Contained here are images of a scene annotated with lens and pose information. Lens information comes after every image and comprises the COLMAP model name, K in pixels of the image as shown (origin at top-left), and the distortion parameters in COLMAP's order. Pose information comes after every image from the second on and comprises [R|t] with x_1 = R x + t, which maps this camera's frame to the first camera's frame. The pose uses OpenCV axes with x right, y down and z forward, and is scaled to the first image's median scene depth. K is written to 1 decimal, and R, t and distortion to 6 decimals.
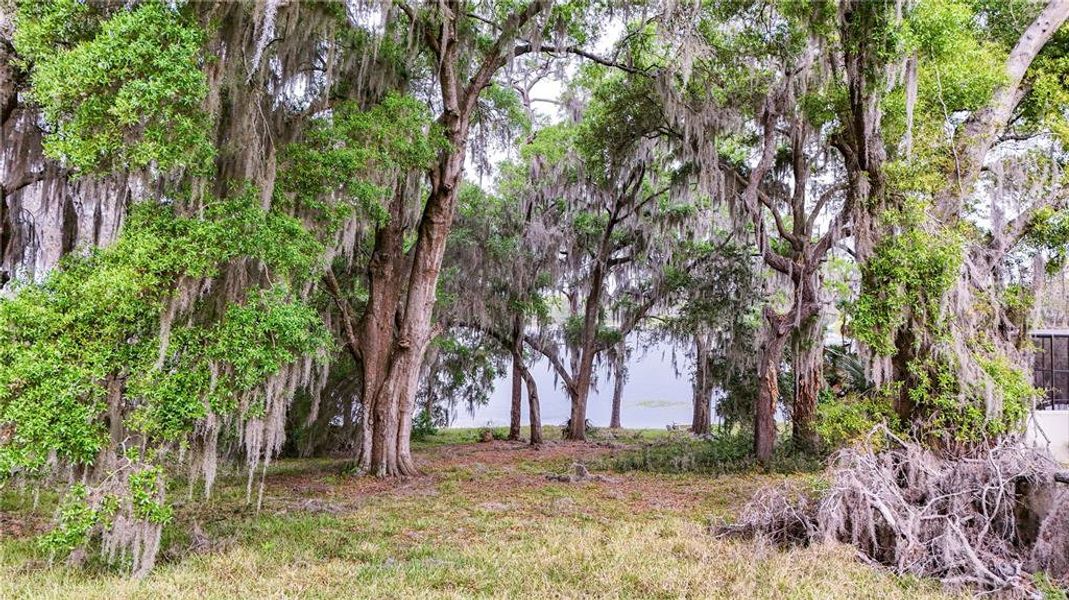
lens RADIAL K [[712.3, 0, 534.5], [0, 712.3, 300.0], [0, 0, 1]] dist [0.003585, 0.001989]
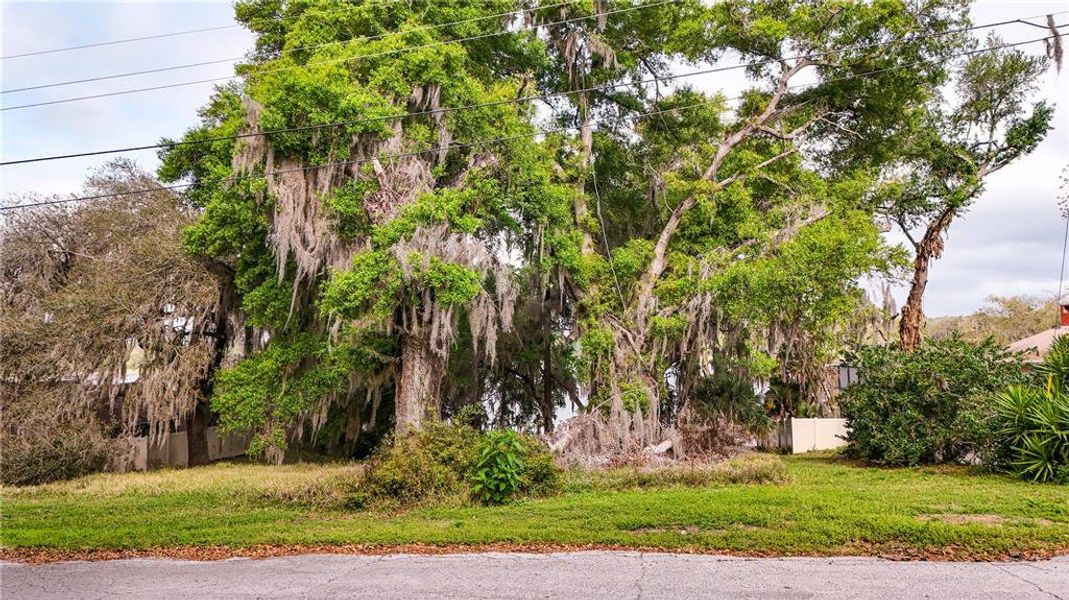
lens RADIAL K [[712.3, 0, 534.5], [0, 712.3, 300.0], [0, 0, 1]] dist [0.003585, 0.001989]
pose [[0.982856, -0.040796, -0.179803, 0.981496], [0.032024, 0.998163, -0.051423, -0.100787], [0.181570, 0.044784, 0.982358, -1.617437]]
